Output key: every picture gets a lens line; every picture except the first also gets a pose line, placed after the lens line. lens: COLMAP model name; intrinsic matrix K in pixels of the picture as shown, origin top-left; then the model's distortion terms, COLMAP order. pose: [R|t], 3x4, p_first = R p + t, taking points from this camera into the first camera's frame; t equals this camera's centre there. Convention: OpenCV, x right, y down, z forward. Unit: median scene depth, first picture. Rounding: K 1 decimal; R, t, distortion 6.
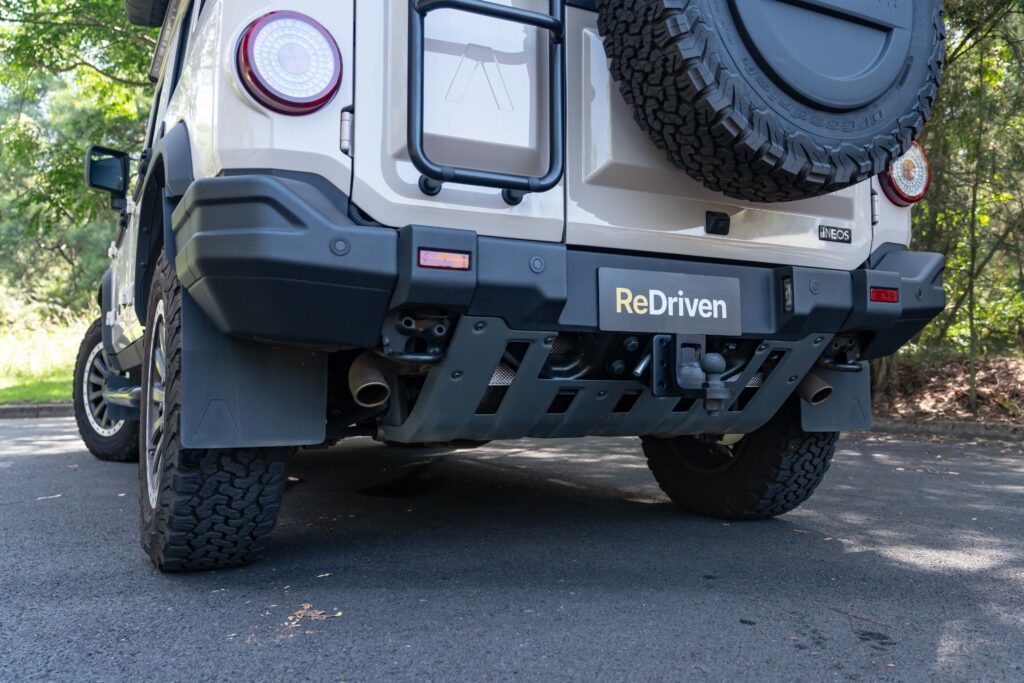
lens RADIAL K [[880.6, 0, 528.2], [0, 880.6, 338.6], [0, 0, 1]] dist [0.001816, -0.000553]
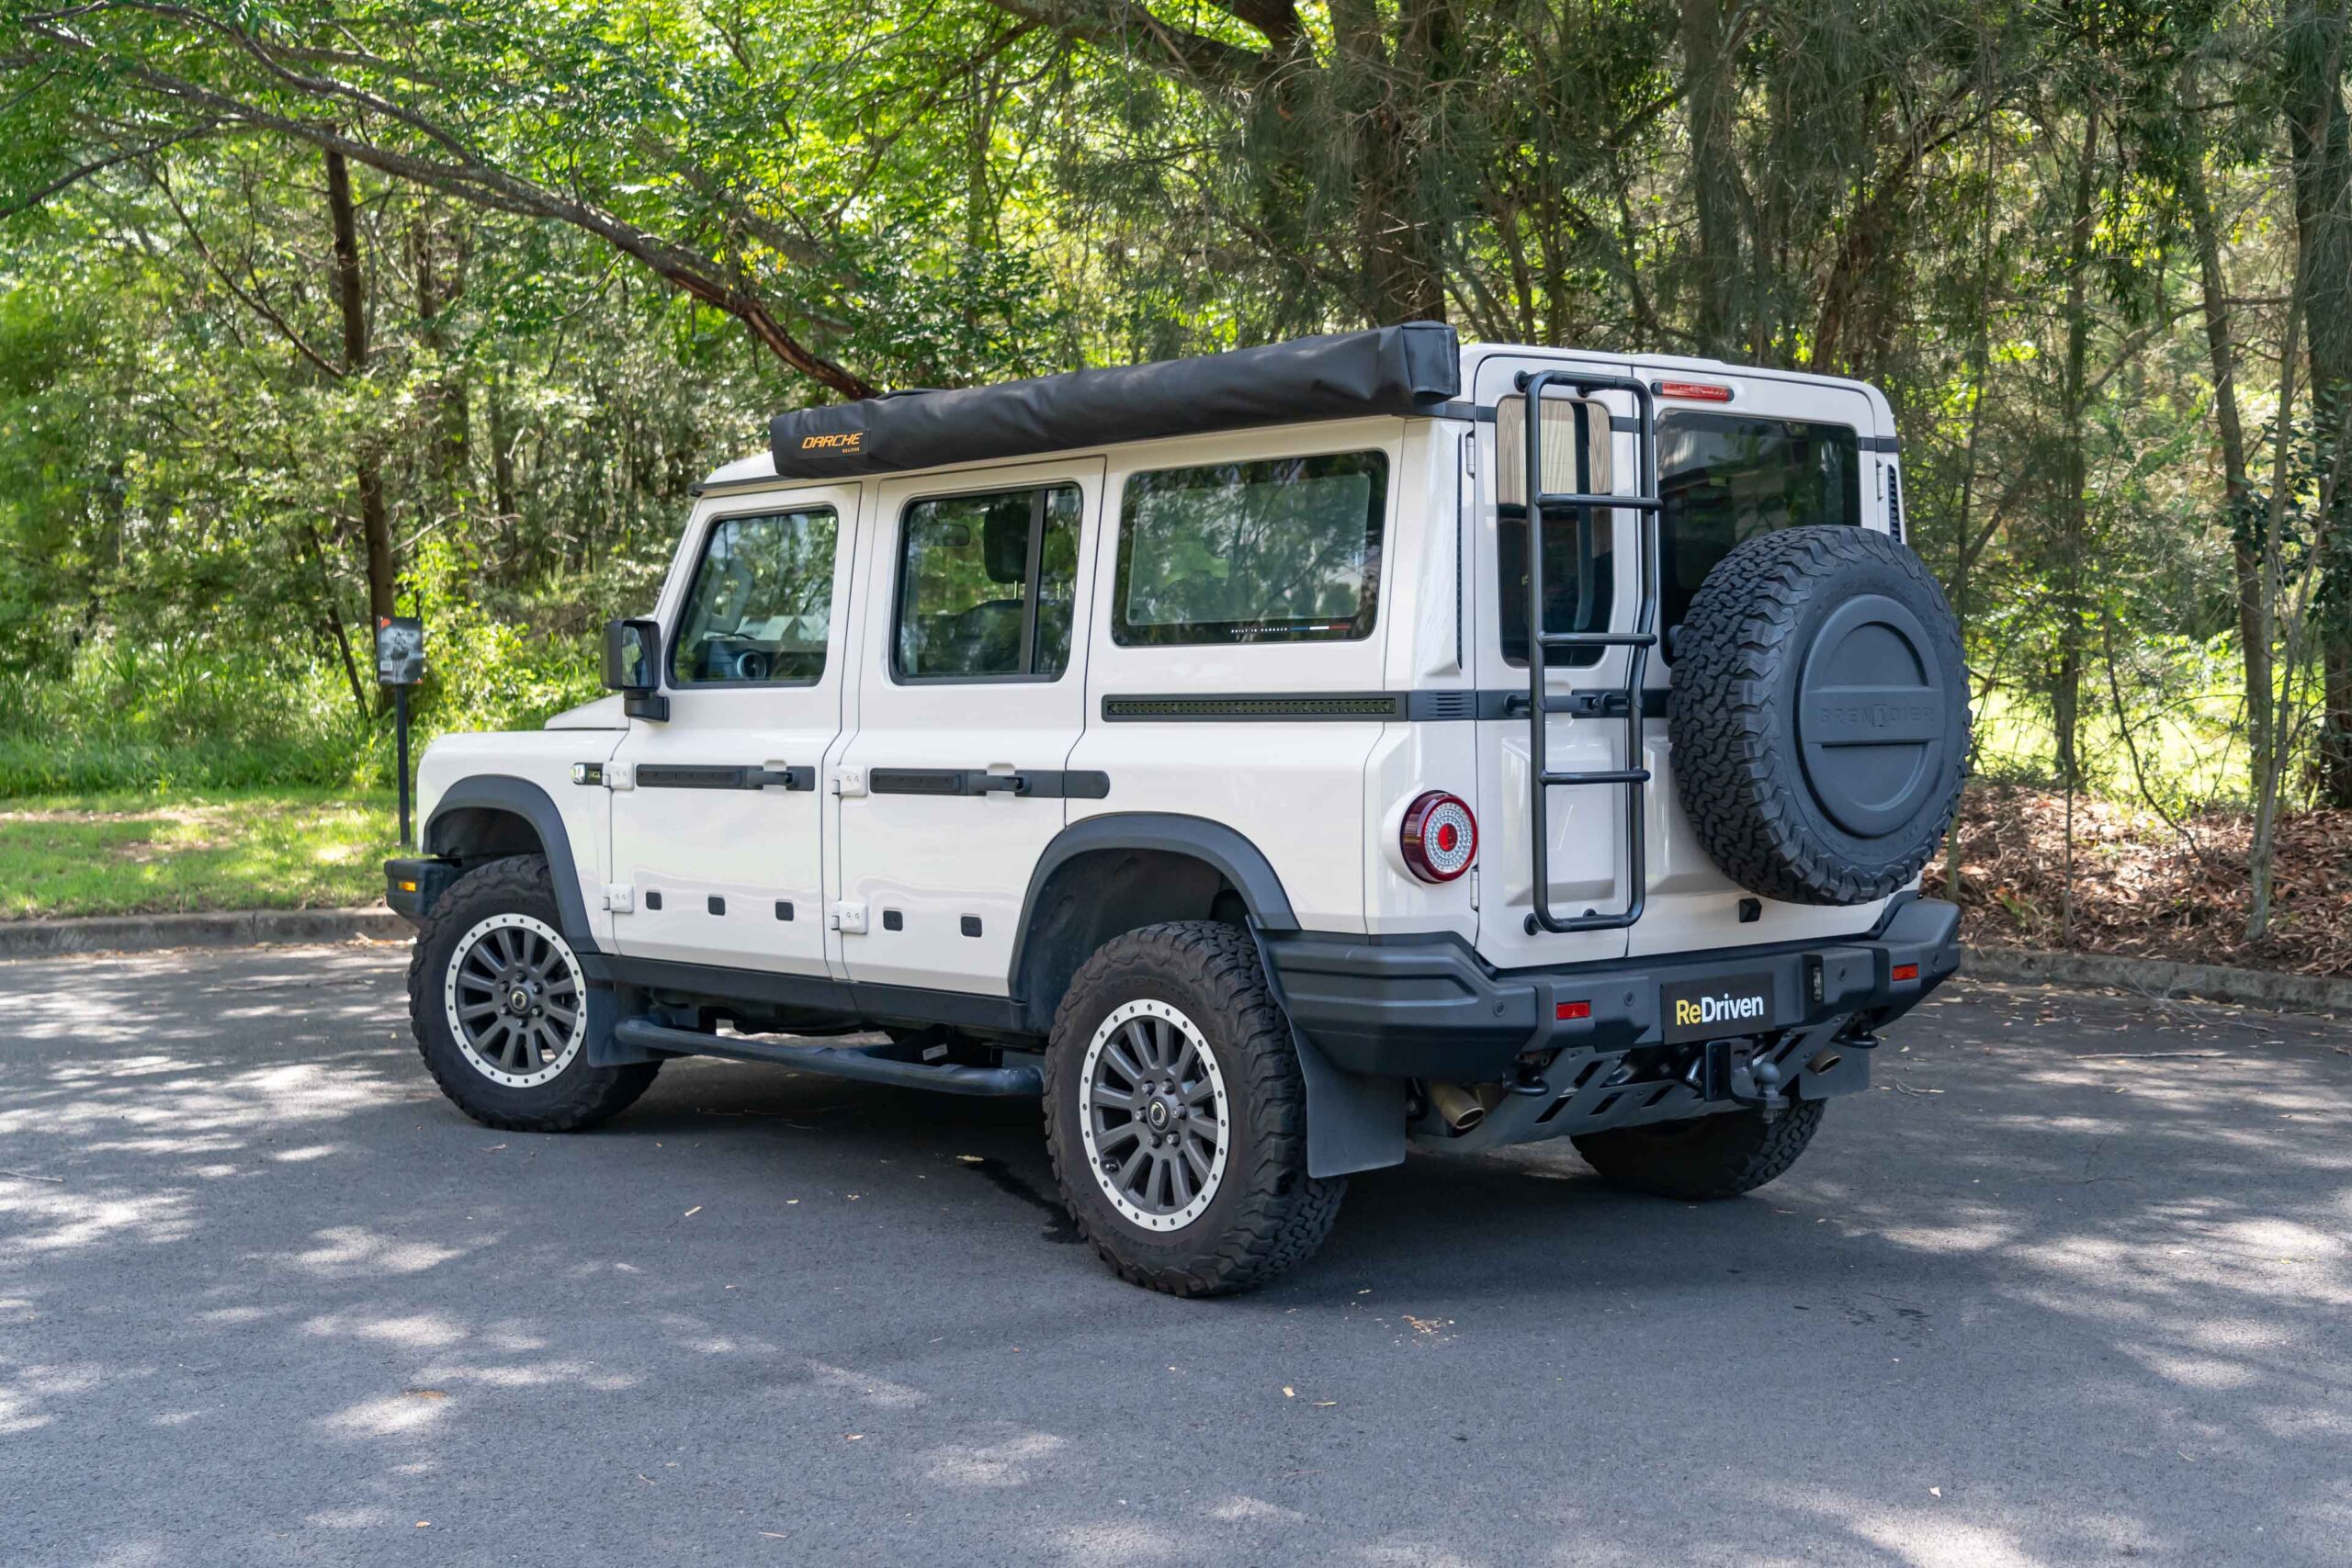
lens RADIAL K [[2958.0, 0, 1176.0], [0, 2958.0, 784.0], [0, 0, 1]] dist [-0.008564, -0.000236]
pose [[0.975678, -0.018585, 0.218418, -0.769658], [-0.000969, 0.996024, 0.089077, -0.389263], [-0.219205, -0.087122, 0.971781, -1.393157]]
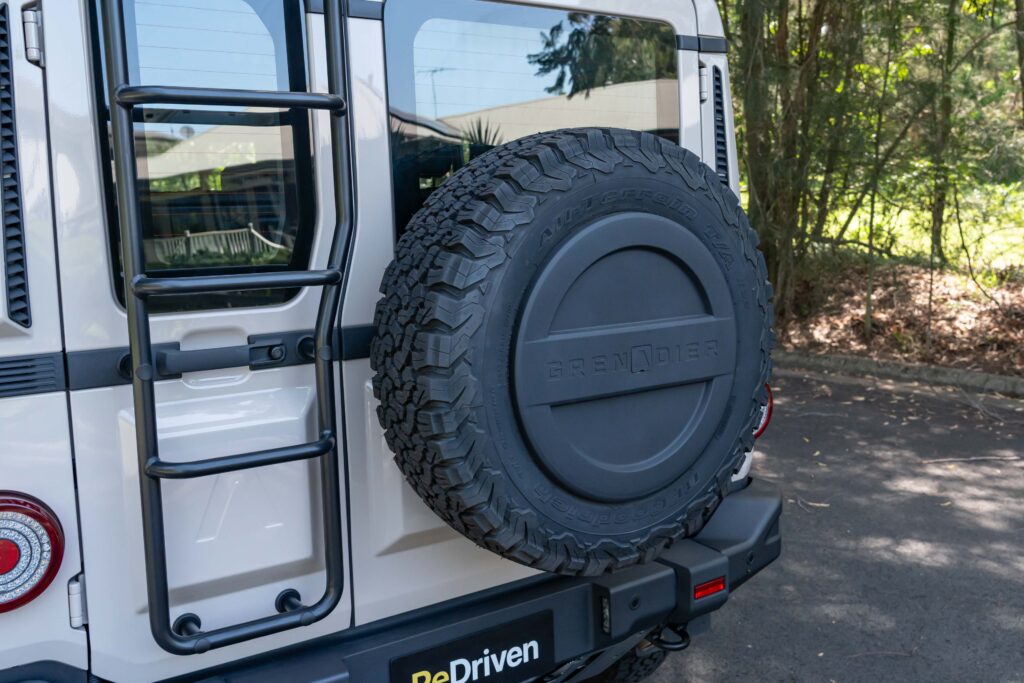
lens RADIAL K [[1007.1, 0, 543.3], [0, 1007.1, 342.0], [0, 0, 1]] dist [0.008102, 0.016007]
pose [[0.990750, -0.037709, 0.130354, 0.070096], [0.011128, 0.979956, 0.198902, -0.379689], [-0.135241, -0.195611, 0.971312, 0.019446]]
